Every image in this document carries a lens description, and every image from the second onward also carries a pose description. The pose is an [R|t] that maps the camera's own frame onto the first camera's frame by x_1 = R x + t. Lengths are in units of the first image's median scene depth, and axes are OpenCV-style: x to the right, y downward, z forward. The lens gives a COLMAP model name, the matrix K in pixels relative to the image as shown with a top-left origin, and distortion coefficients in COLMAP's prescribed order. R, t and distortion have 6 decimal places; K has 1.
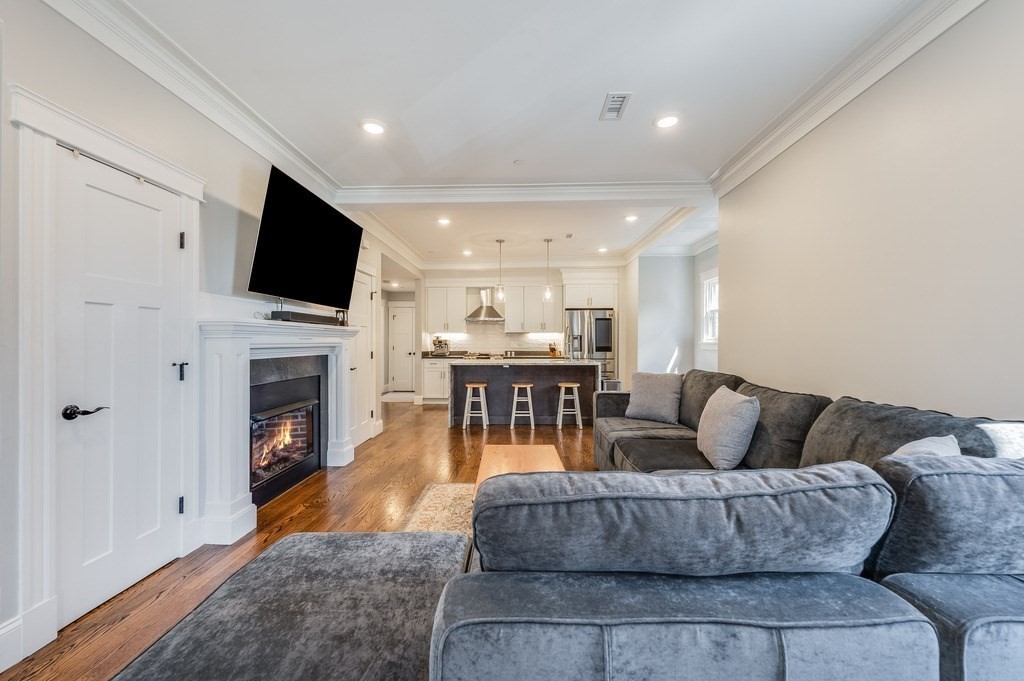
lens RADIAL K [[405.8, 0, 509.7], [0, 405.8, 341.4], [0, 0, 1]] dist [-0.001105, -0.000107]
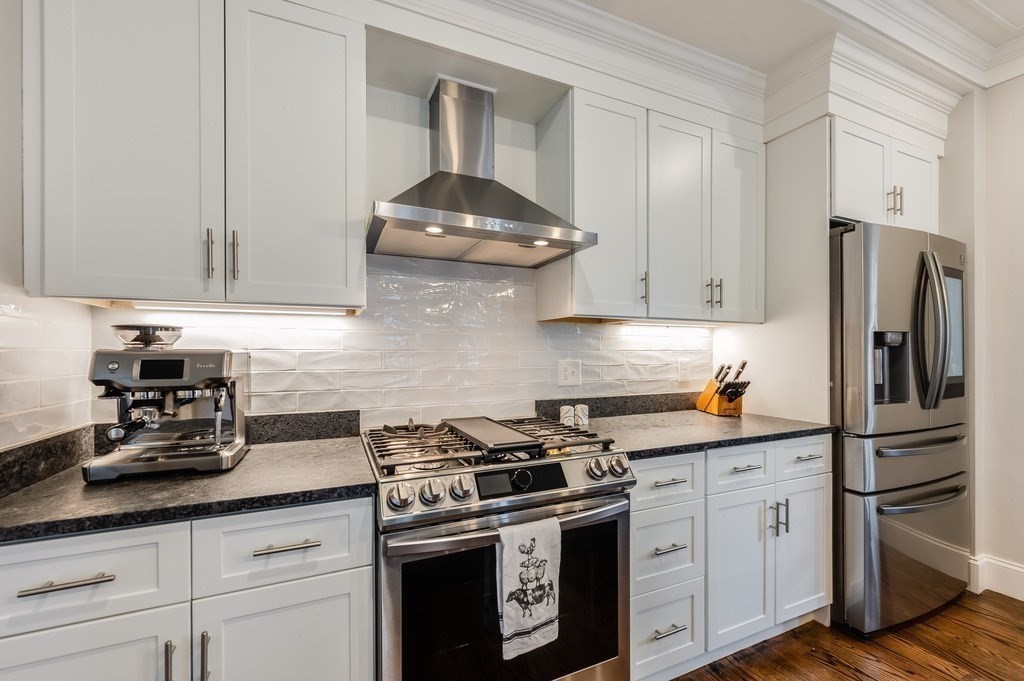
lens RADIAL K [[419.3, 0, 515.1], [0, 419.3, 350.4], [0, 0, 1]] dist [-0.002016, -0.000305]
pose [[0.899833, 0.002590, 0.436227, -0.135352], [-0.000787, 0.999990, -0.004313, -0.003607], [-0.436234, 0.003538, 0.899826, 0.873660]]
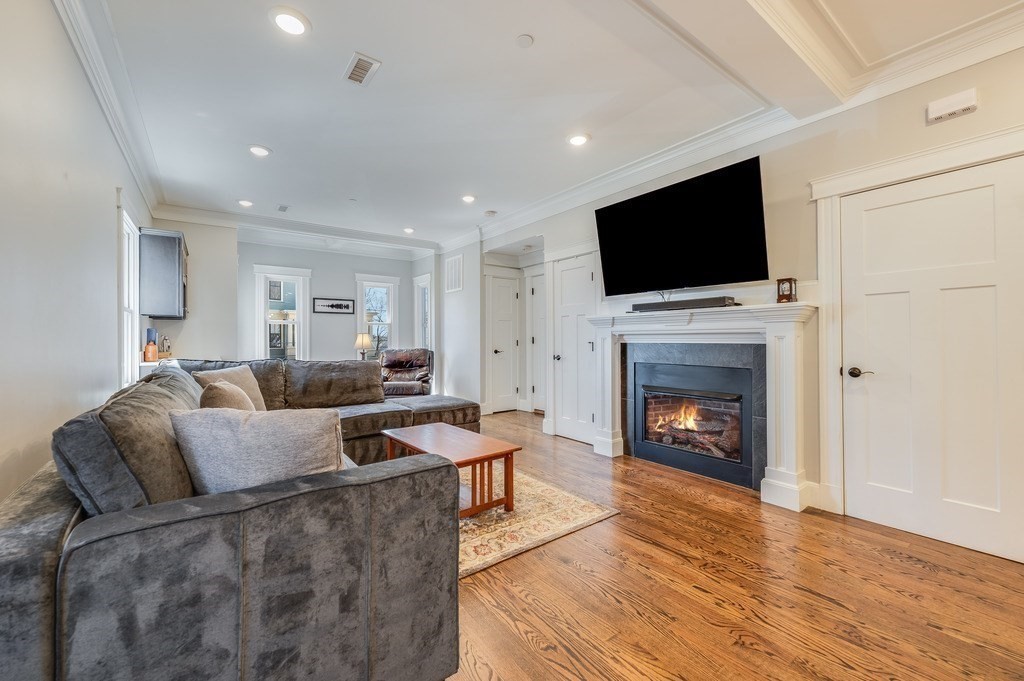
lens RADIAL K [[406.4, 0, 503.2], [0, 406.4, 337.1], [0, 0, 1]] dist [-0.002712, -0.000633]
pose [[-0.790655, 0.002777, -0.612255, 0.198244], [0.006535, 0.999971, -0.003904, 0.010567], [0.612227, -0.007087, -0.790651, 0.670599]]
